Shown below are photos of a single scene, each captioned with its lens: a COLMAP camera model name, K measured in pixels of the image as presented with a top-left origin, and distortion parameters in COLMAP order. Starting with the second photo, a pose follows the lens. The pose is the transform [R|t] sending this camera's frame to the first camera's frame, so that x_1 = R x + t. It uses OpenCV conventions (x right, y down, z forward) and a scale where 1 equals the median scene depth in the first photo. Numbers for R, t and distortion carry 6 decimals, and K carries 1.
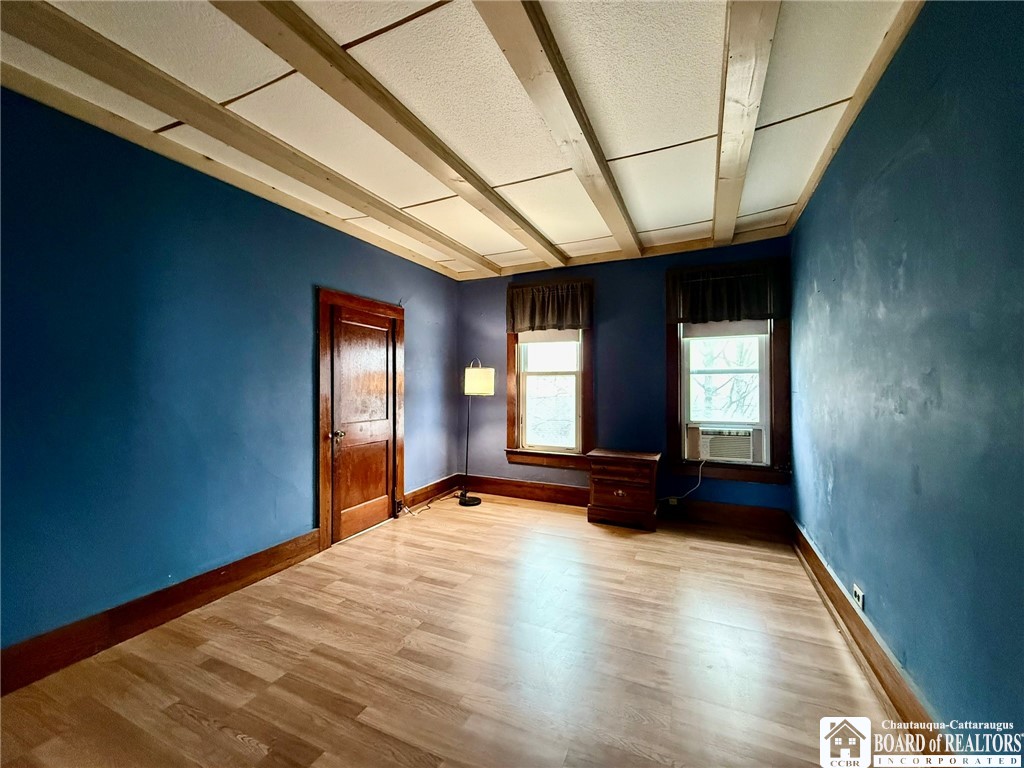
lens RADIAL K [[407.6, 0, 513.6], [0, 407.6, 382.1], [0, 0, 1]] dist [-0.001488, -0.000800]
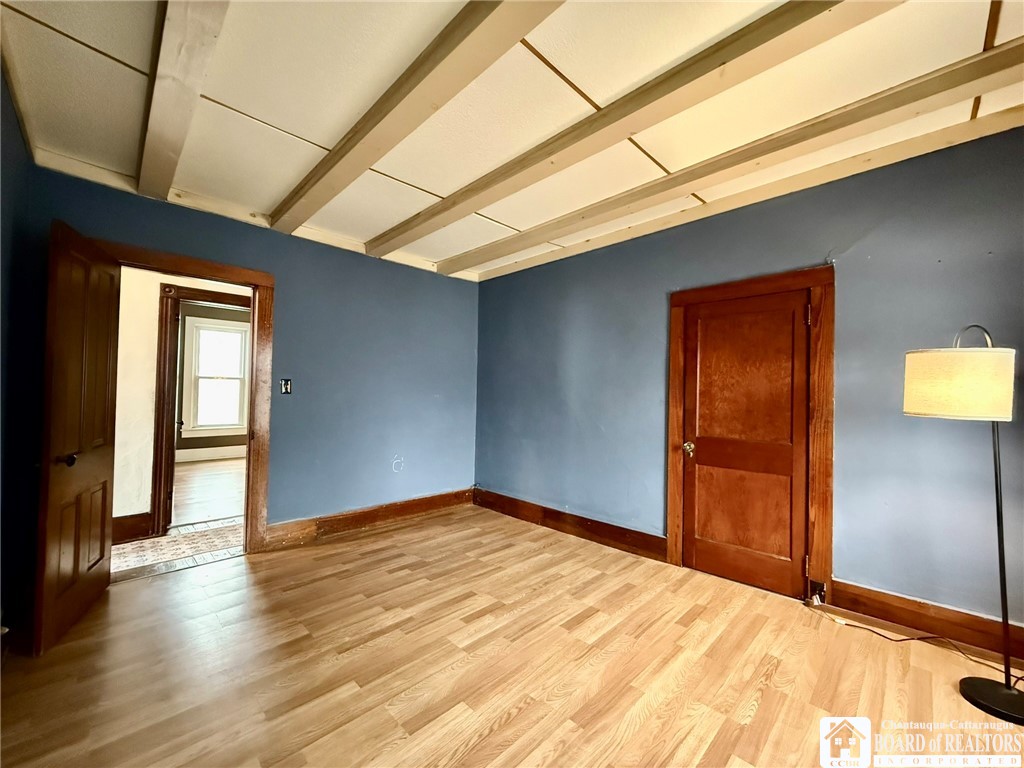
lens RADIAL K [[407.6, 0, 514.5], [0, 407.6, 384.7], [0, 0, 1]] dist [-0.001488, -0.000800]
pose [[-0.347591, -0.023334, -0.937356, 0.652864], [-0.001935, 0.999706, -0.024168, 0.014788], [0.937644, -0.006587, -0.347534, 1.122149]]
